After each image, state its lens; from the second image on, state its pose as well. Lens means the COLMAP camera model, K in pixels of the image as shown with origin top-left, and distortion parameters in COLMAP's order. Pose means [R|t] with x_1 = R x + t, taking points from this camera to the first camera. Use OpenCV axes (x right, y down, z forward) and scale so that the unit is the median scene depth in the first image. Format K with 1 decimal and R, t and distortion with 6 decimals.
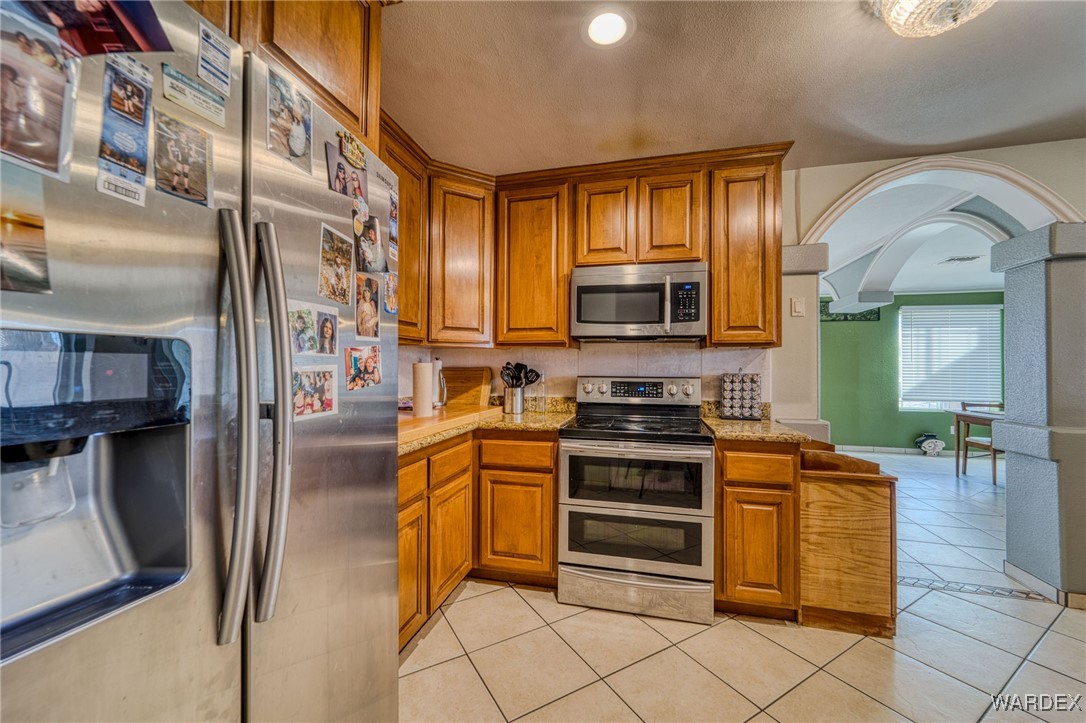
lens RADIAL K [[414.5, 0, 539.1], [0, 414.5, 366.7], [0, 0, 1]] dist [-0.003420, -0.000139]
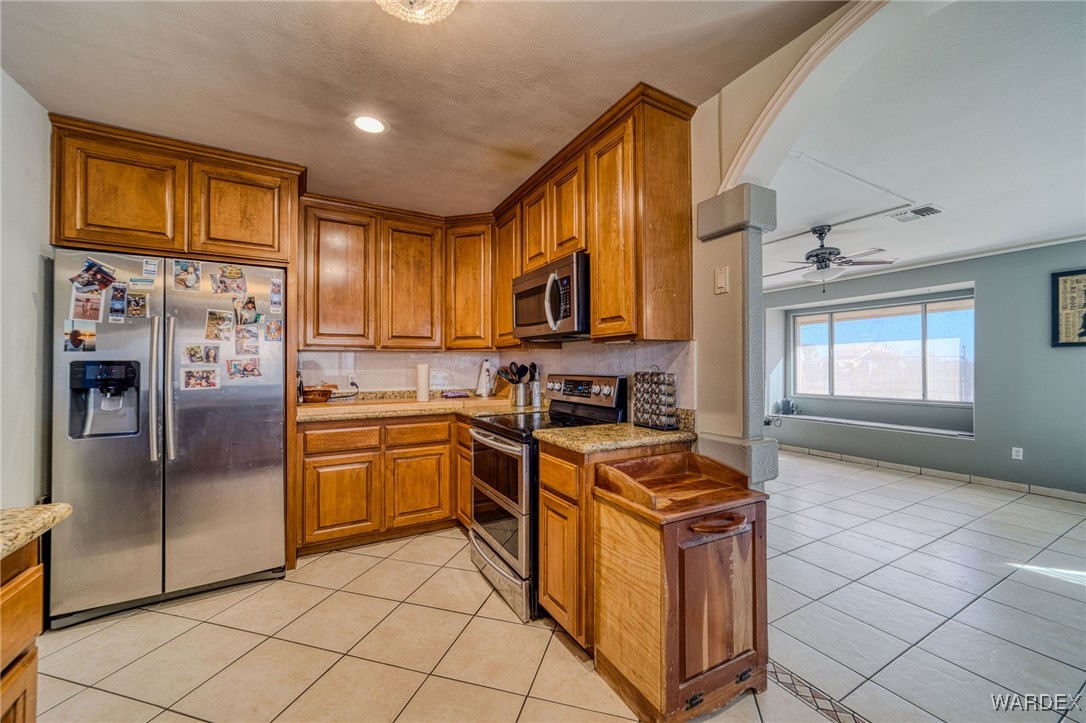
lens RADIAL K [[414.5, 0, 541.5], [0, 414.5, 363.2], [0, 0, 1]] dist [-0.003420, -0.000139]
pose [[0.689621, -0.013196, -0.724050, 1.173290], [0.009991, 0.999912, -0.008708, 0.004438], [0.724101, -0.001229, 0.689693, 0.339197]]
